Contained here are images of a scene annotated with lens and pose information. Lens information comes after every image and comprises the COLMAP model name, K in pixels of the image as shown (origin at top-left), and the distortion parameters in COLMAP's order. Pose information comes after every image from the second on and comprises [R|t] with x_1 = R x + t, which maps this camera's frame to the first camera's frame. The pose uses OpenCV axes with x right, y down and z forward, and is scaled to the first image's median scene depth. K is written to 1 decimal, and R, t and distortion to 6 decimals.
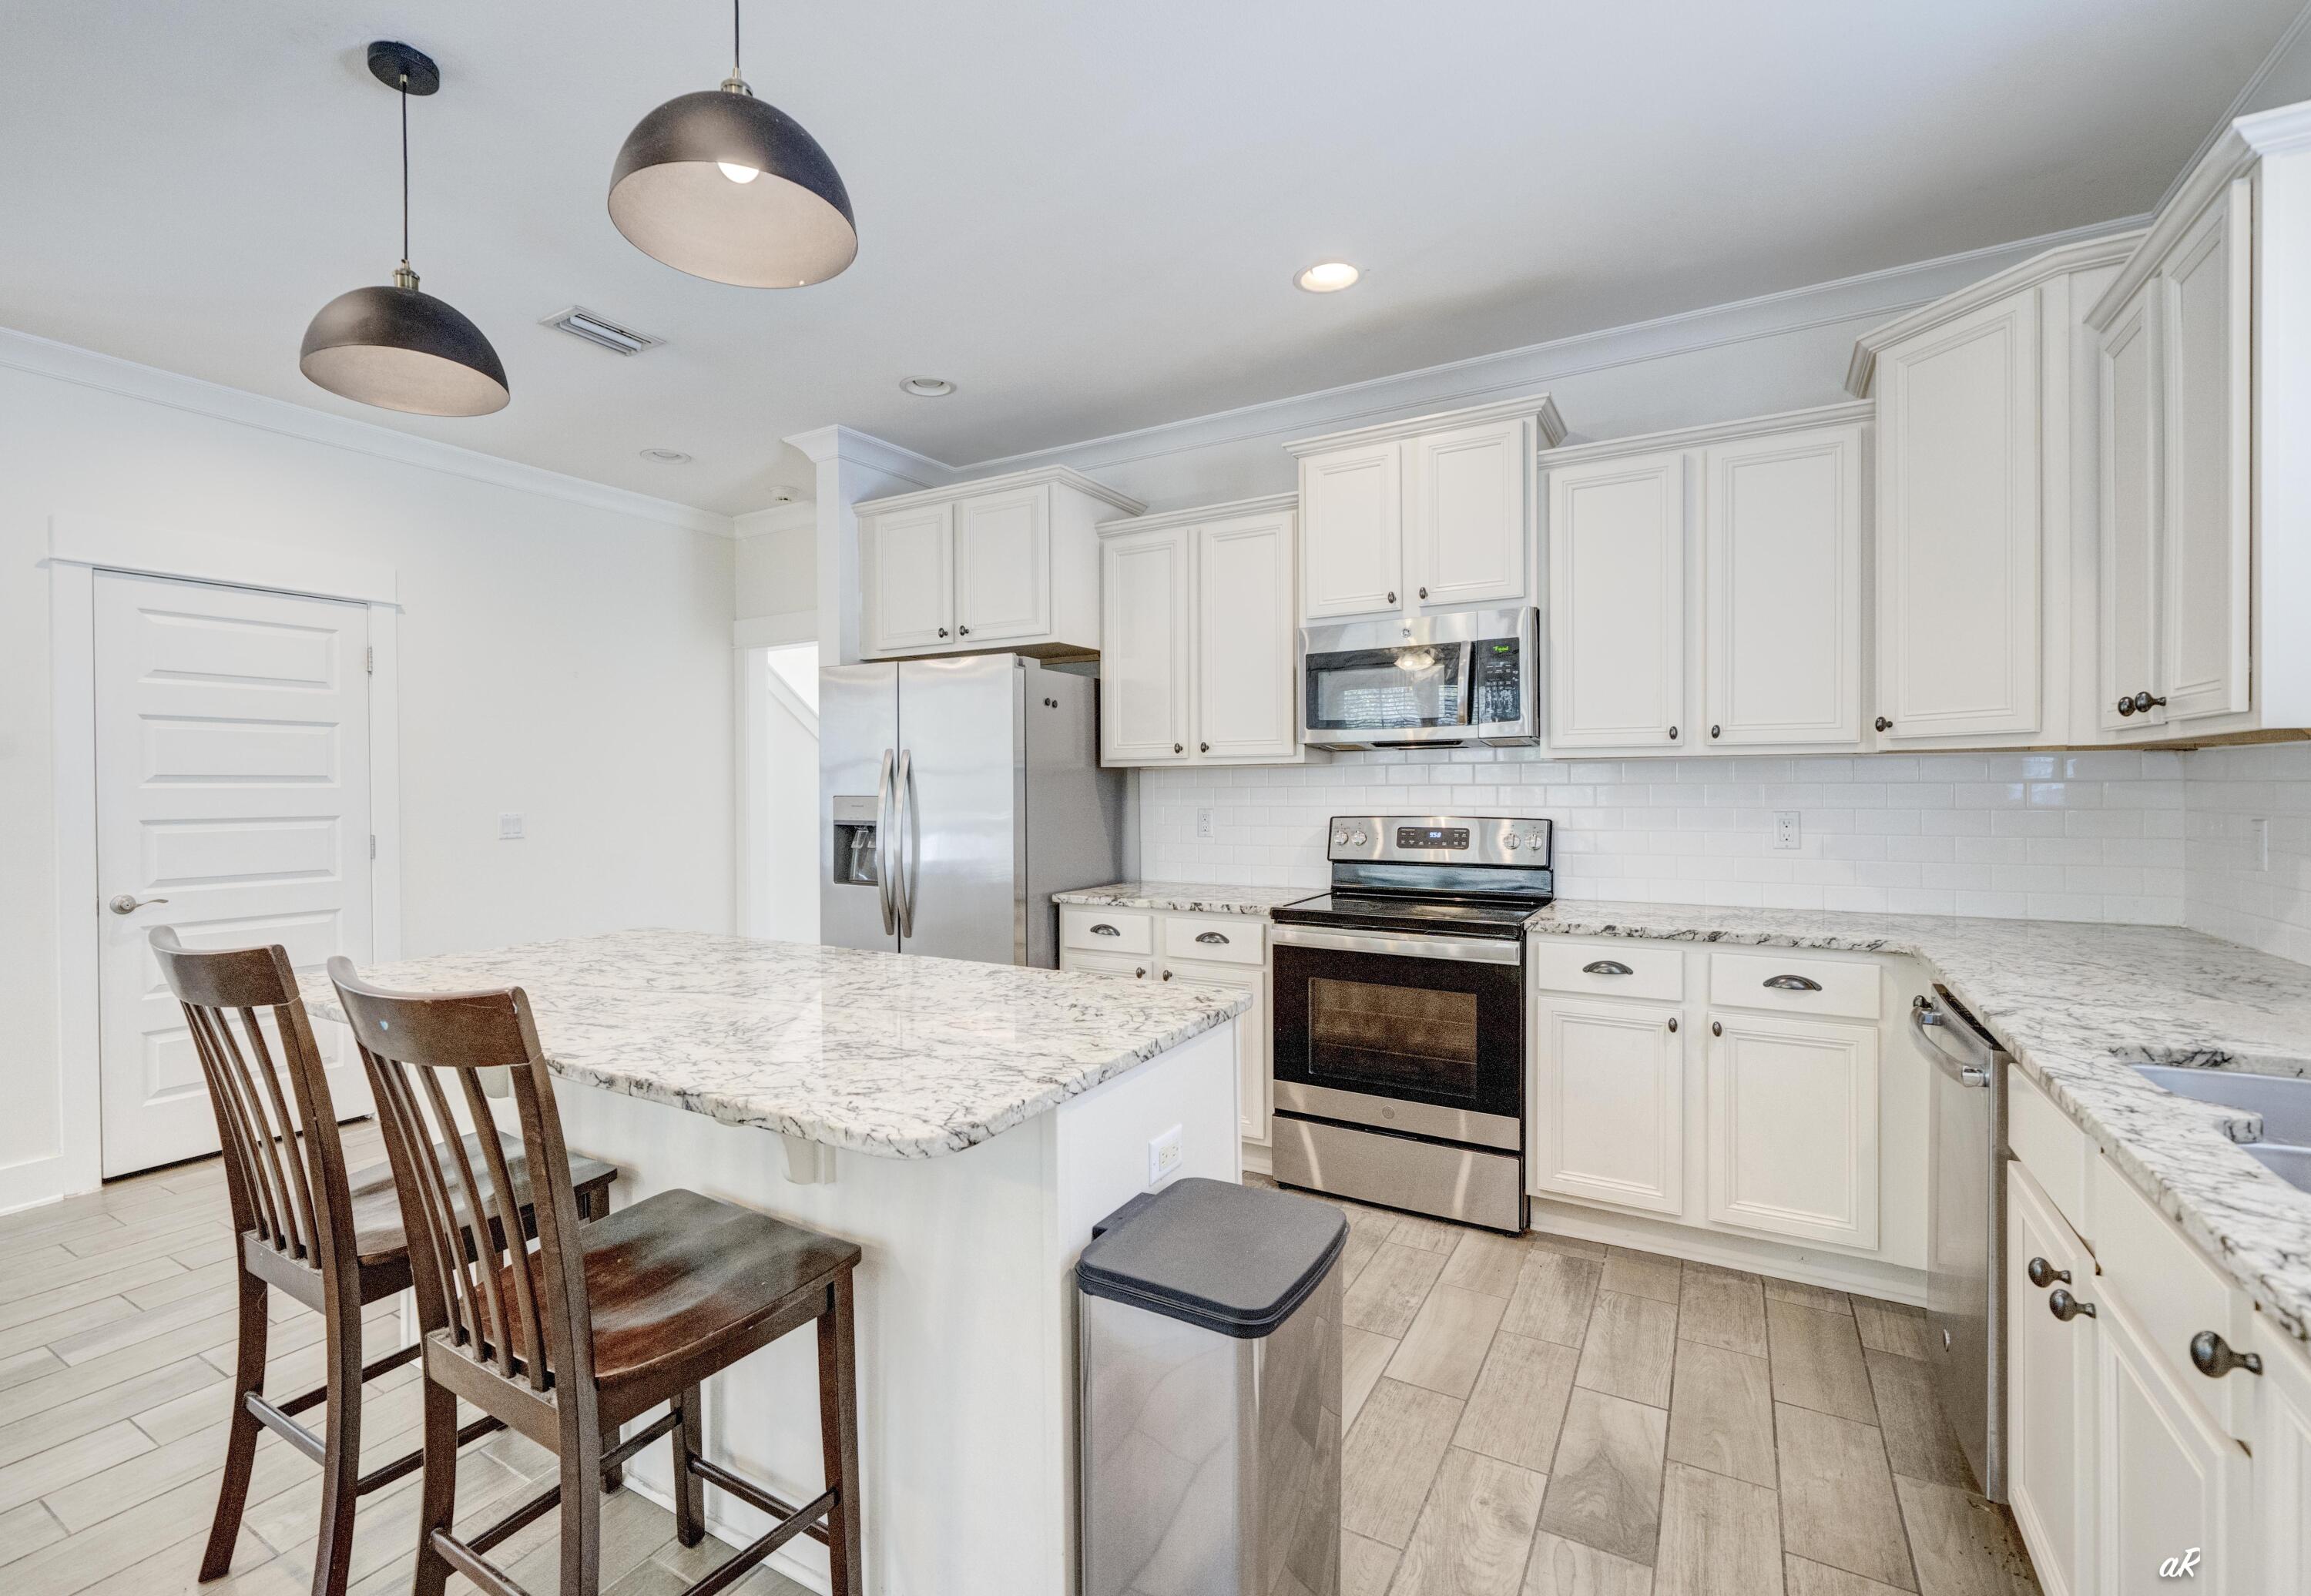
lens RADIAL K [[971.6, 0, 1074.3], [0, 971.6, 808.4], [0, 0, 1]] dist [-0.011236, -0.000001]
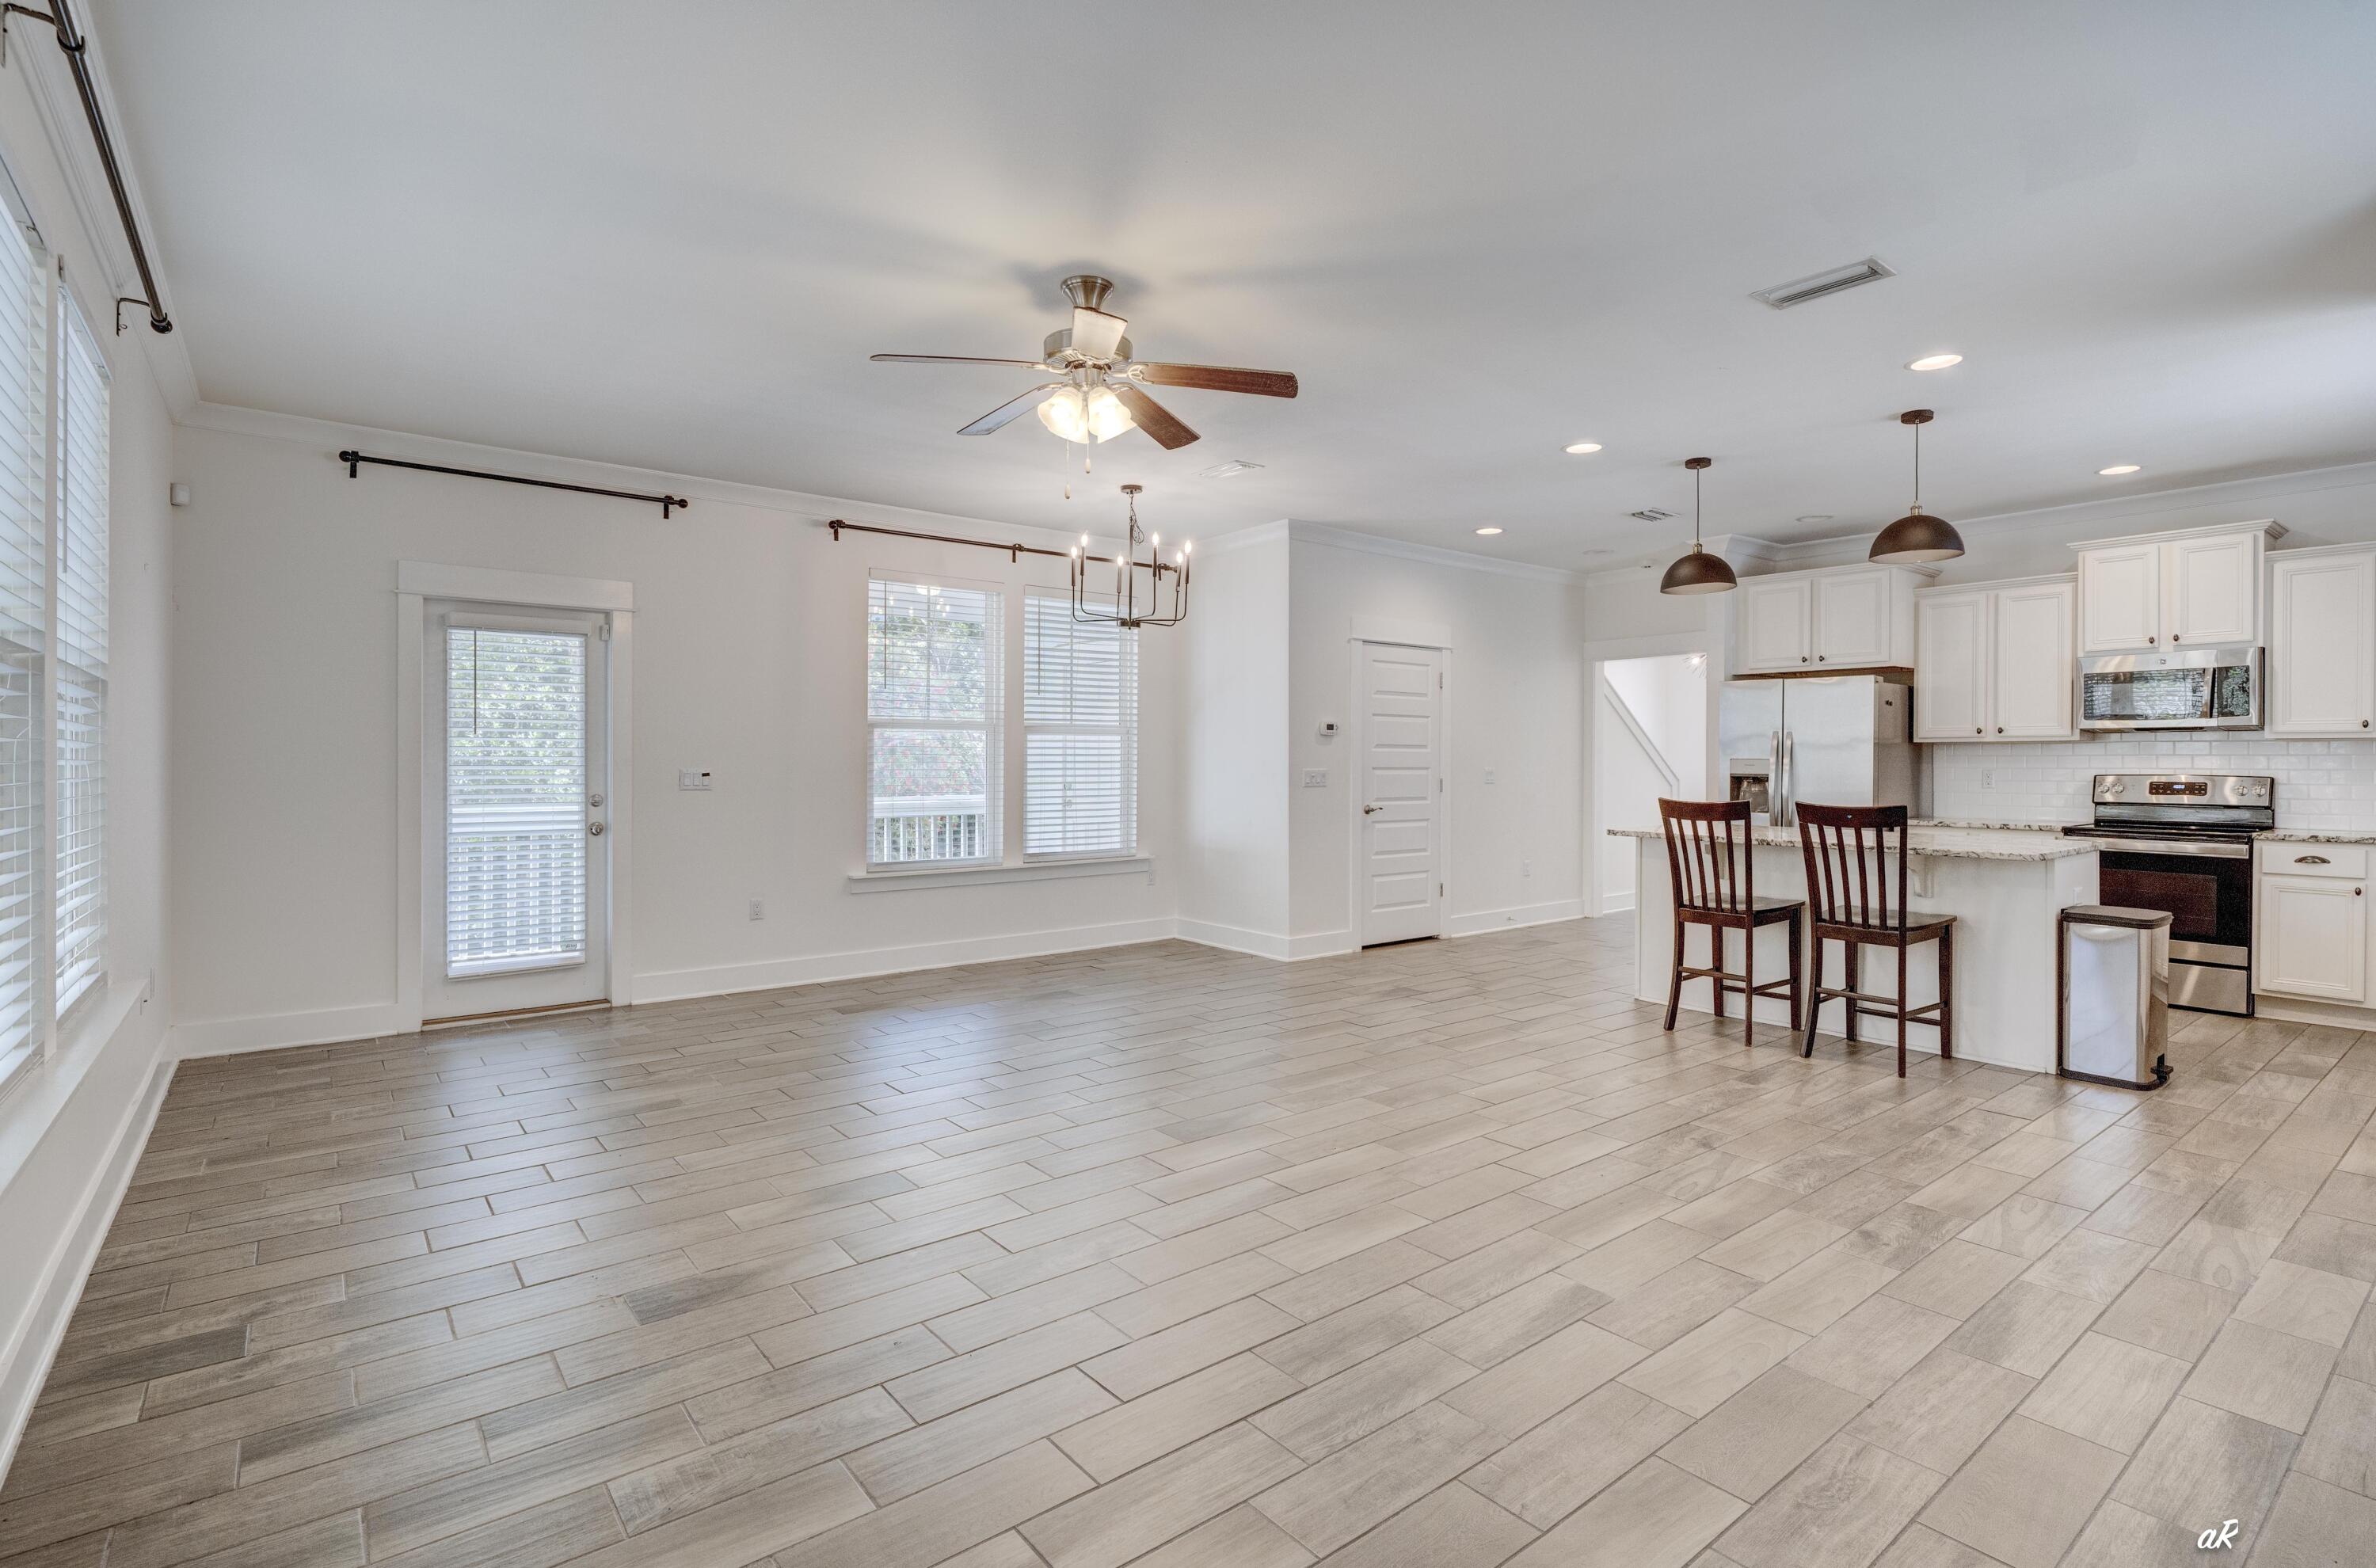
lens RADIAL K [[1070.5, 0, 1201.9], [0, 1070.5, 774.9], [0, 0, 1]] dist [-0.014665, 0.001200]
pose [[0.941898, 0.014286, -0.335595, -0.567955], [-0.017895, 0.999810, -0.007666, 0.051909], [0.335422, 0.013227, 0.941975, -1.191795]]
